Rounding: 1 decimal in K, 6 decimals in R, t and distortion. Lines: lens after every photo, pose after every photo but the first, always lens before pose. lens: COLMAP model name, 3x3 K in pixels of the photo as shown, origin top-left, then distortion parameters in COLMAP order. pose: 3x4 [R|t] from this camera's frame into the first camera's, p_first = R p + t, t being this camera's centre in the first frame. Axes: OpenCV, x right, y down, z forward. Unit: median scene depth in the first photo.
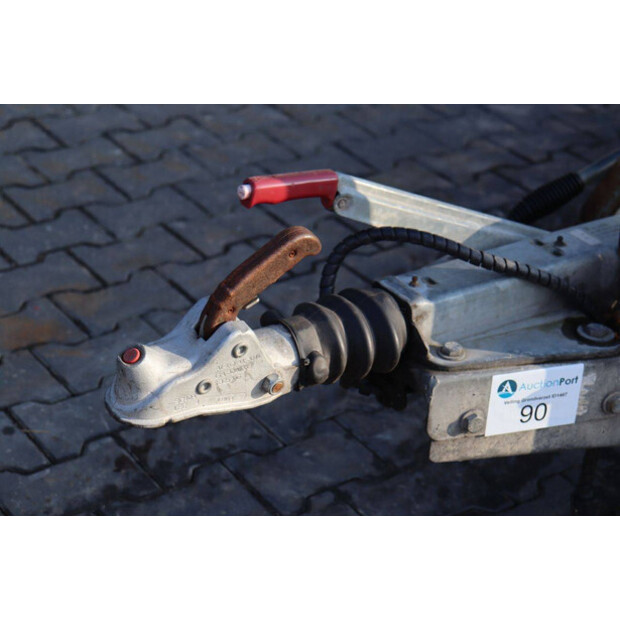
lens RADIAL K [[1404.6, 0, 313.3], [0, 1404.6, 307.4], [0, 0, 1]] dist [0.399799, 0.000000]
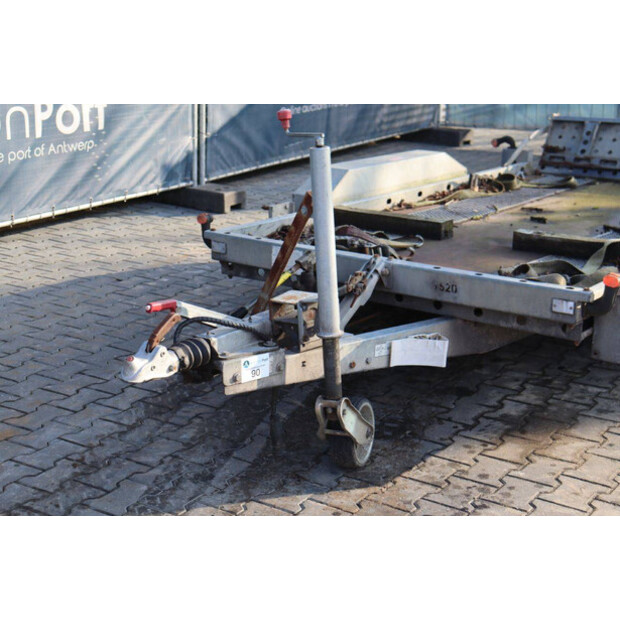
lens RADIAL K [[1049.8, 0, 308.8], [0, 1049.8, 310.1], [0, 0, 1]] dist [0.185550, 0.000000]
pose [[0.934084, -0.144965, 0.326300, -0.422283], [0.214224, 0.958649, -0.187353, 0.375955], [-0.285647, 0.244904, 0.926514, -1.035031]]
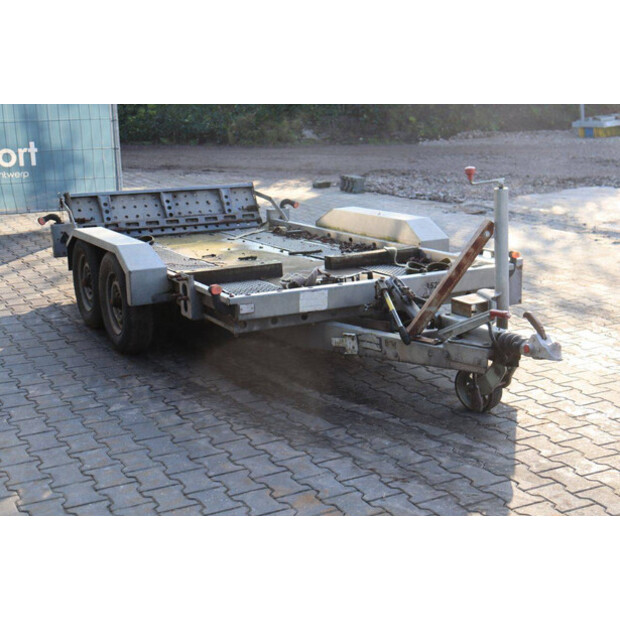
lens RADIAL K [[940.3, 0, 312.2], [0, 940.3, 311.3], [0, 0, 1]] dist [0.152337, 0.000000]
pose [[0.111445, -0.274682, 0.955055, -2.469651], [0.513068, 0.838956, 0.181421, -0.800861], [-0.851083, 0.469789, 0.234427, 0.801931]]
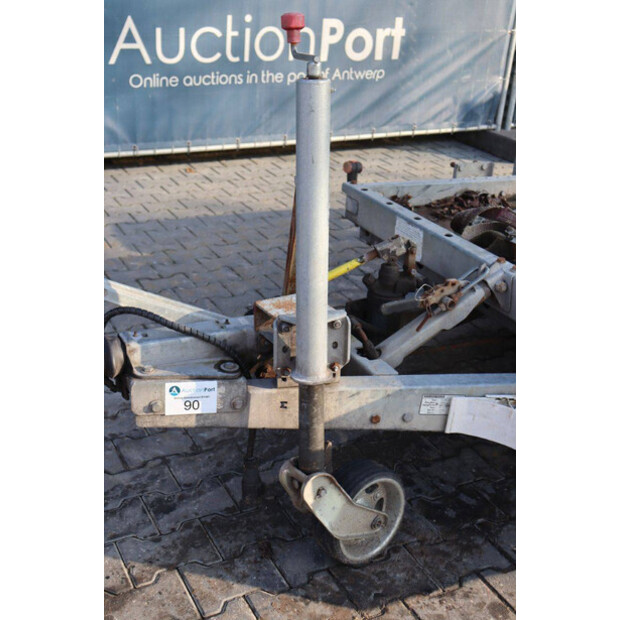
lens RADIAL K [[831.7, 0, 305.5], [0, 831.7, 311.6], [0, 0, 1]] dist [0.055725, 0.000000]
pose [[0.990780, 0.051571, -0.125282, 0.451918], [-0.066099, 0.991196, -0.114727, 0.068347], [0.118262, 0.121950, 0.985465, -0.132877]]
